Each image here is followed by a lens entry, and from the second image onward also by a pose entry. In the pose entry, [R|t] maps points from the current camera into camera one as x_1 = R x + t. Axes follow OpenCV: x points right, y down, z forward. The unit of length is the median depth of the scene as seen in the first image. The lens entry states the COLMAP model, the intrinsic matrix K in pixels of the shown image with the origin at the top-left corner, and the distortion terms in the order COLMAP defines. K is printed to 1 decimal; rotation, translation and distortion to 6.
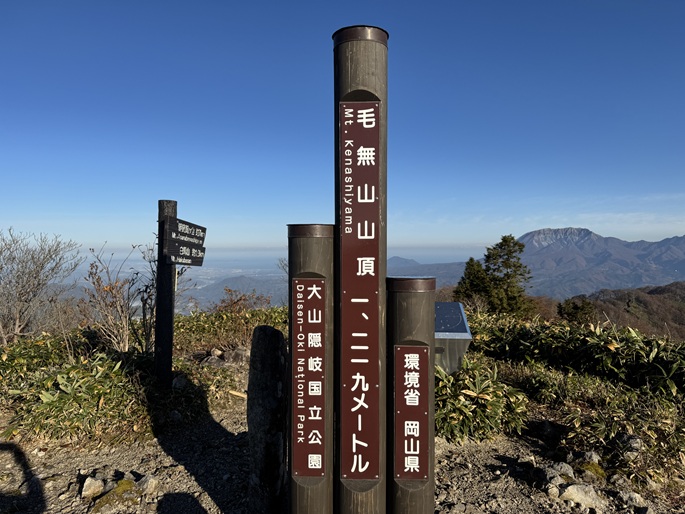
lens RADIAL K [[490.5, 0, 343.7], [0, 490.5, 253.8], [0, 0, 1]] dist [0.006833, -0.008136]
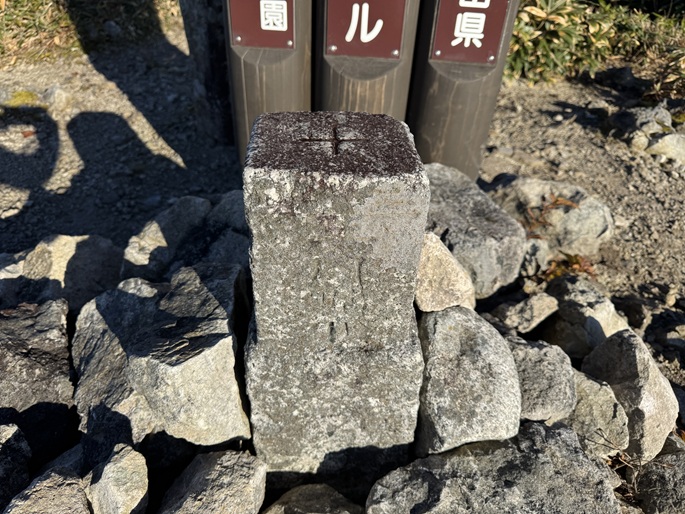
lens RADIAL K [[490.5, 0, 343.4], [0, 490.5, 255.5], [0, 0, 1]] dist [0.006833, -0.008136]
pose [[0.998218, 0.059655, -0.001308, 0.014714], [-0.048073, 0.817015, 0.574608, 0.185248], [0.035347, -0.573522, 0.818428, 0.254825]]
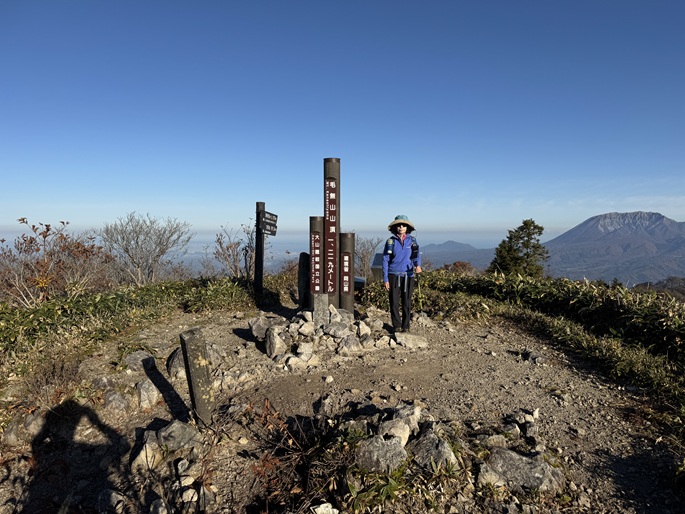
lens RADIAL K [[490.5, 0, 339.1], [0, 490.5, 259.7], [0, 0, 1]] dist [0.006833, -0.008136]
pose [[0.992750, 0.013148, -0.119477, 0.267826], [-0.007717, 0.998921, 0.045803, 0.042825], [0.119950, -0.044549, 0.991780, -1.257609]]
